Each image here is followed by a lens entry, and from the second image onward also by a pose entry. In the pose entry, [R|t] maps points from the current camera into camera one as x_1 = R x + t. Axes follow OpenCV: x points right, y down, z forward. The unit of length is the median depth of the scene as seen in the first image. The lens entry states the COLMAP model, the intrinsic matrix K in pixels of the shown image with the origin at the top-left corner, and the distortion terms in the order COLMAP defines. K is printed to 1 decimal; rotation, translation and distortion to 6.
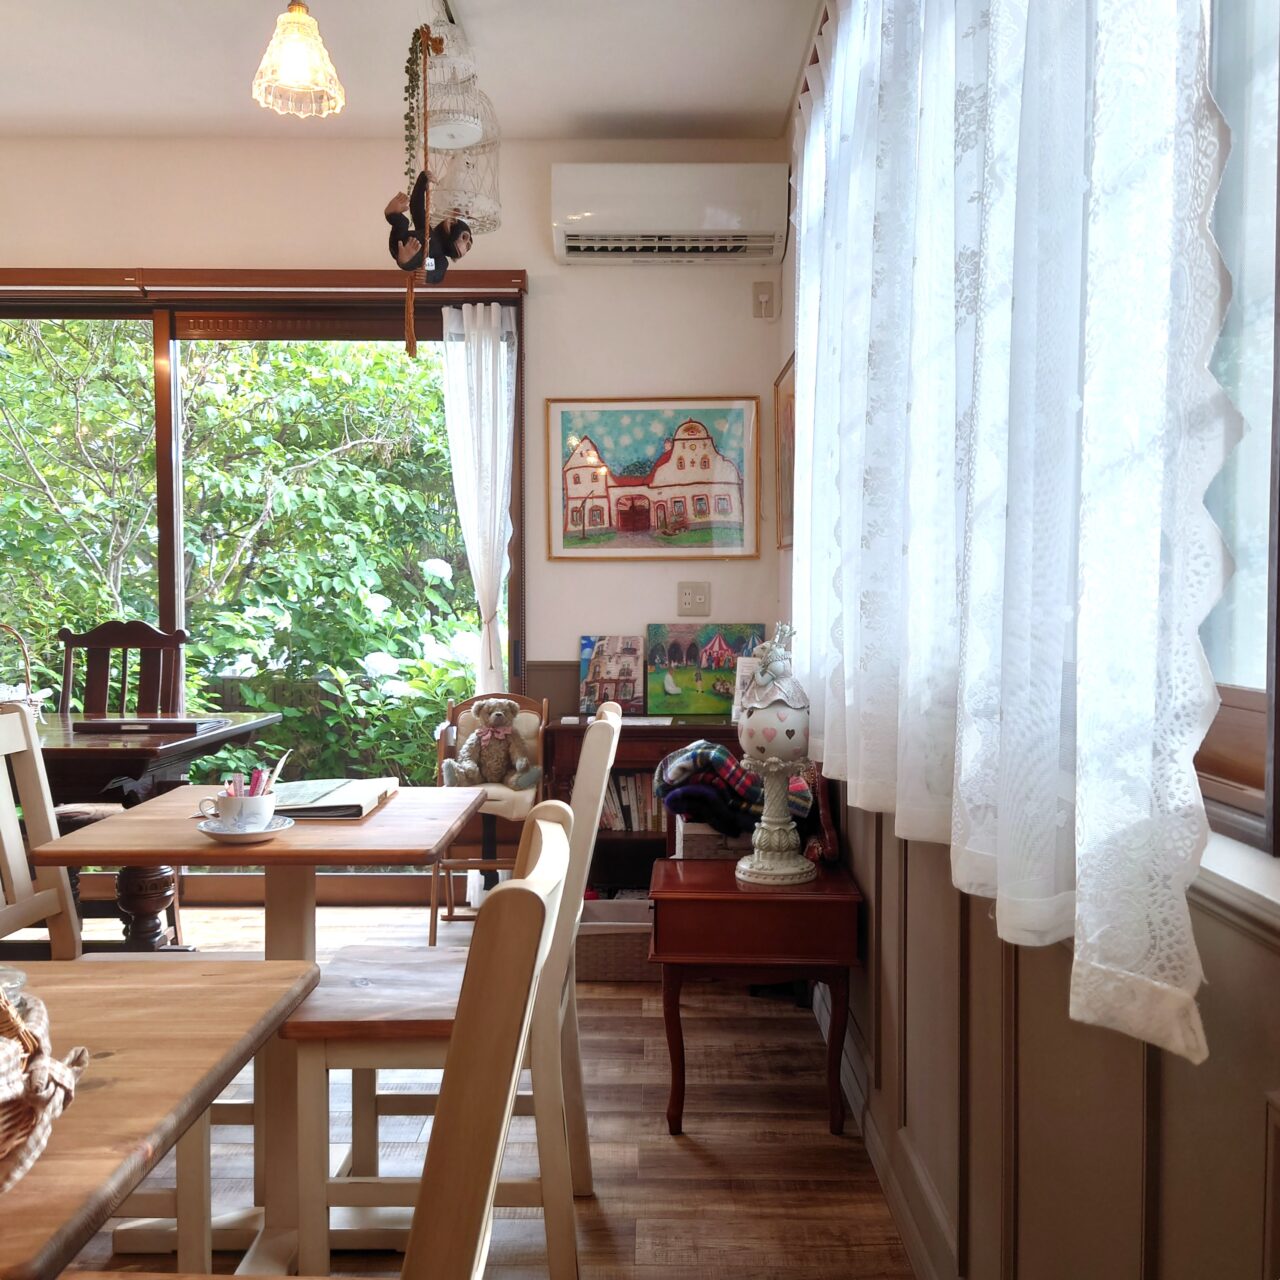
lens RADIAL K [[1244.0, 0, 638.4], [0, 1244.0, 650.6], [0, 0, 1]] dist [0.021973, -0.034235]
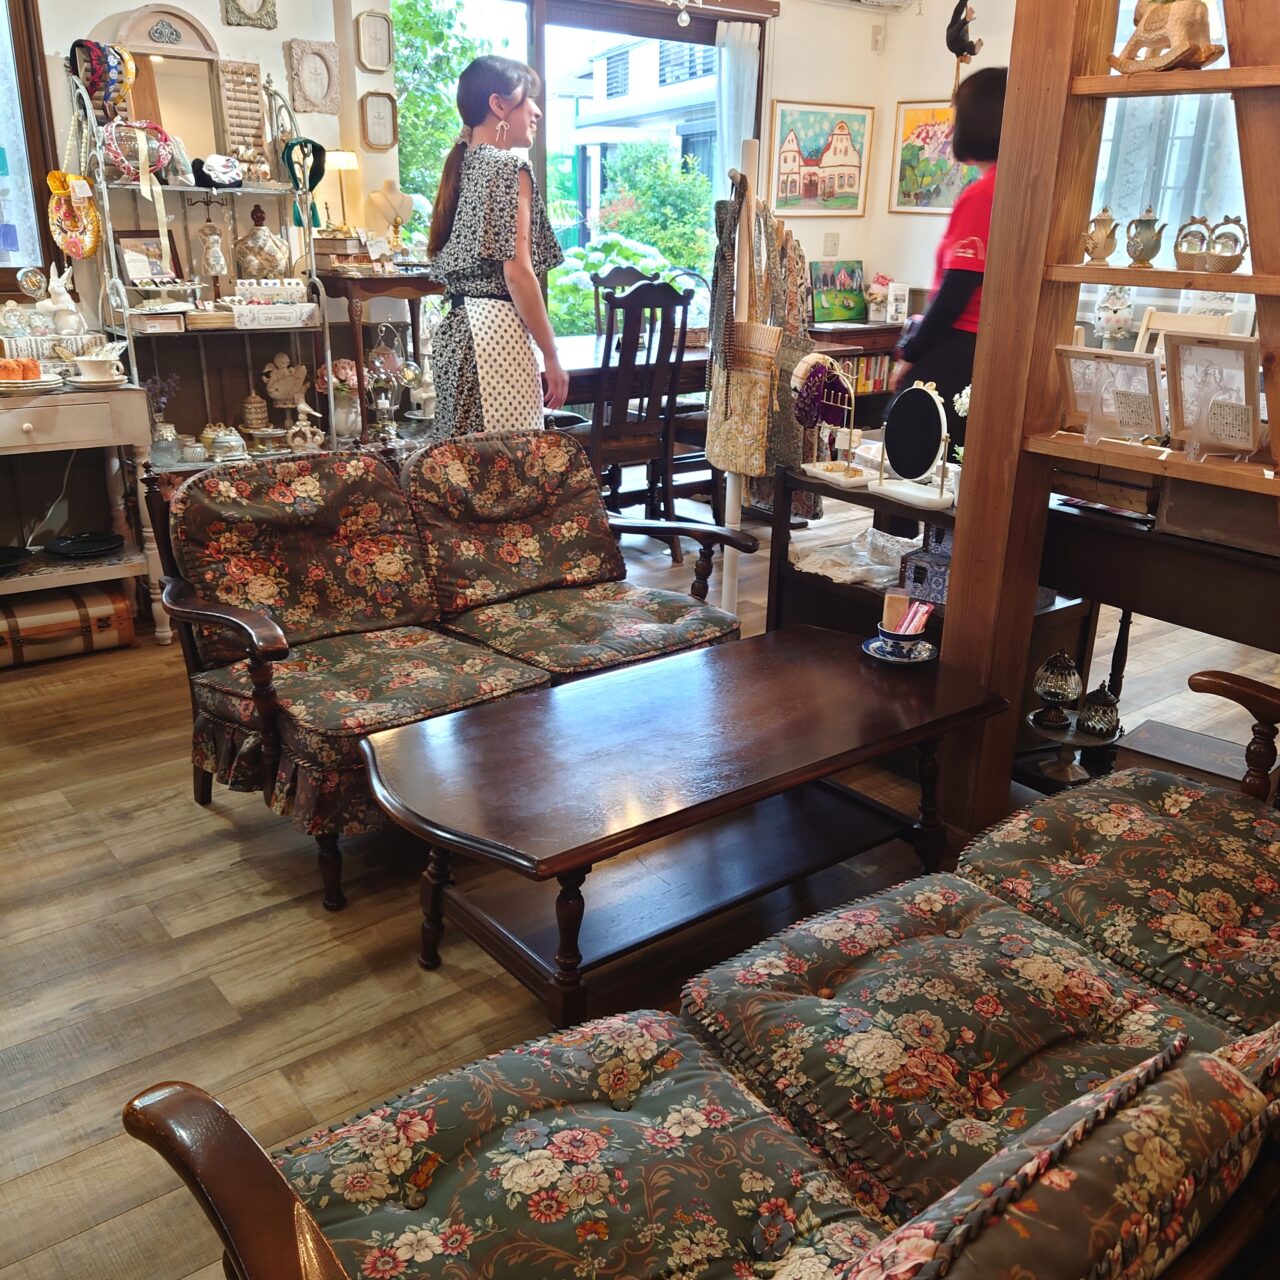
lens RADIAL K [[1244.0, 0, 638.4], [0, 1244.0, 650.6], [0, 0, 1]] dist [0.021973, -0.034235]
pose [[0.779501, -0.196329, 0.594839, -1.184750], [0.002103, 0.950428, 0.310936, -0.044395], [-0.626398, -0.241124, 0.741272, -0.133069]]
